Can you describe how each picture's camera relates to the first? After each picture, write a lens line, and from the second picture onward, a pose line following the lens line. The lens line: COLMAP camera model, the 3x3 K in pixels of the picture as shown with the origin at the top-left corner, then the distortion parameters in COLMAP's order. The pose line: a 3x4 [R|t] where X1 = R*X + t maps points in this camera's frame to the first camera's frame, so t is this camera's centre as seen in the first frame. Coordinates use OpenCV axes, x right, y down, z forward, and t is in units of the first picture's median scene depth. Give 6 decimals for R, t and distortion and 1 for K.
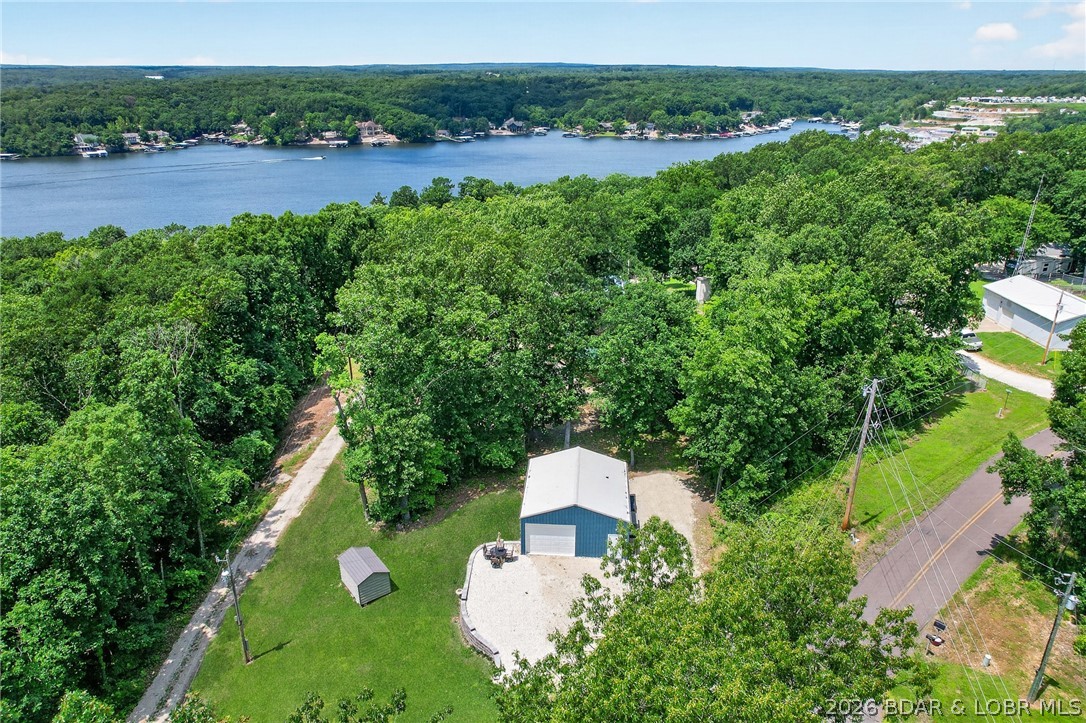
lens RADIAL K [[736.8, 0, 543.0], [0, 736.8, 361.5], [0, 0, 1]] dist [-0.067152, 0.080842]
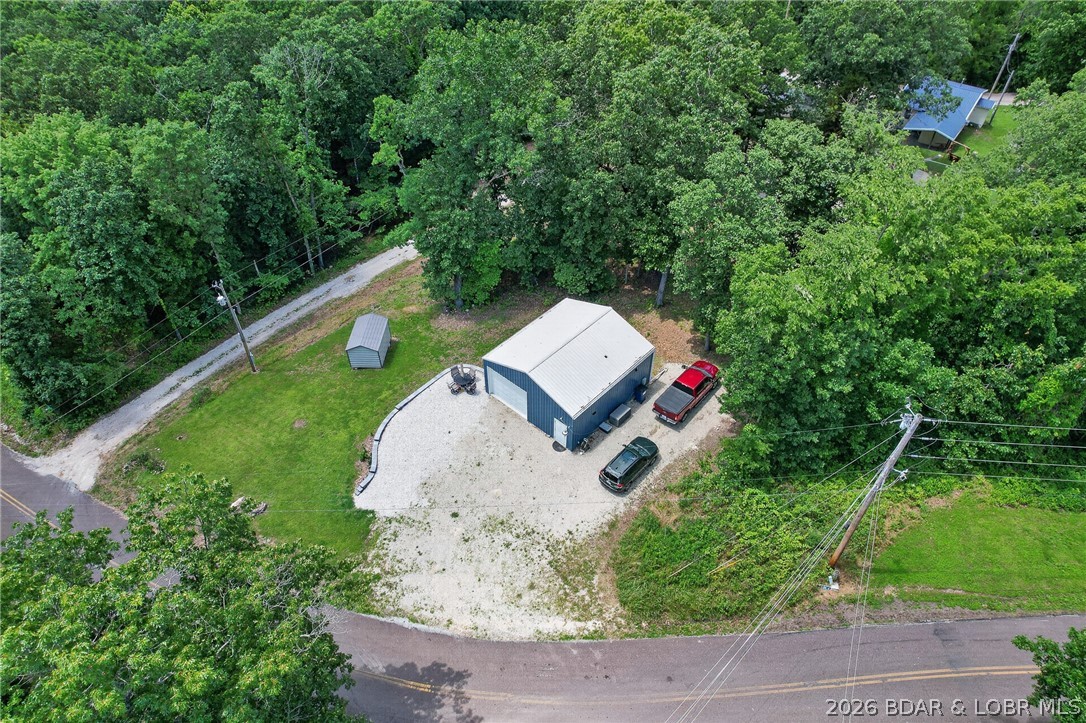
lens RADIAL K [[698.7, 0, 543.0], [0, 698.7, 361.5], [0, 0, 1]] dist [-0.069397, 0.071999]
pose [[0.785819, 0.430403, -0.444120, 0.338058], [-0.233326, 0.871363, 0.431608, -0.143916], [0.572755, -0.235541, 0.785157, 0.288655]]
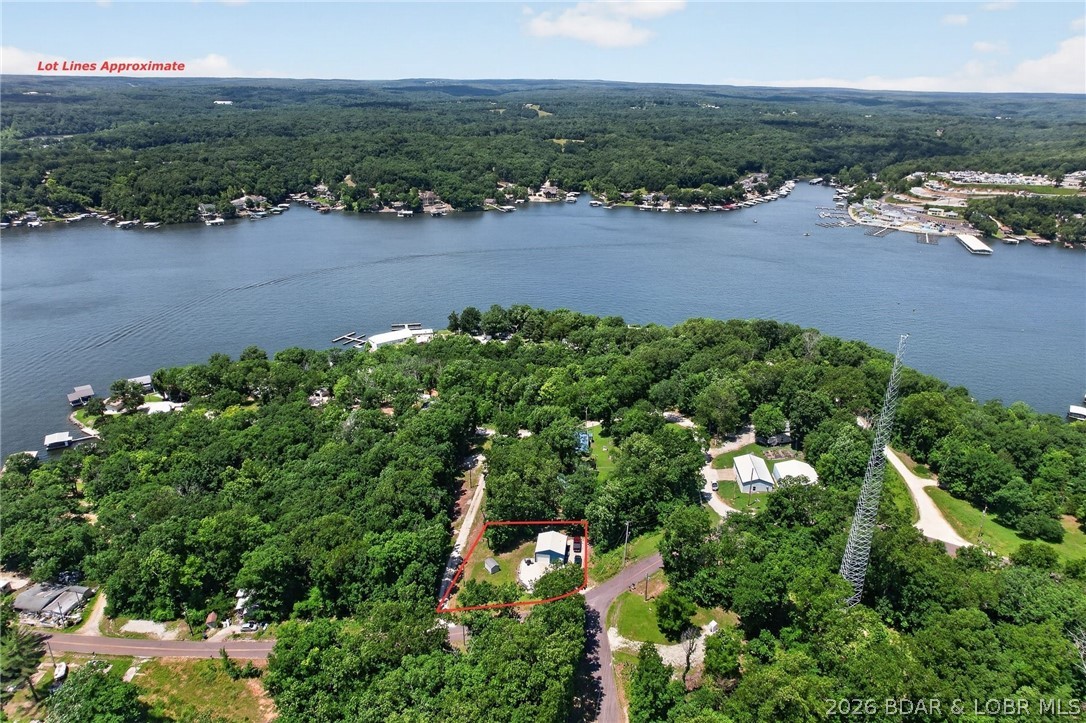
lens RADIAL K [[736.8, 0, 543.0], [0, 736.8, 361.5], [0, 0, 1]] dist [-0.067152, 0.080842]
pose [[0.998579, 0.032265, -0.042418, 0.108602], [-0.032137, 0.999477, 0.003692, -0.618018], [0.042515, -0.002324, 0.999093, -2.177570]]
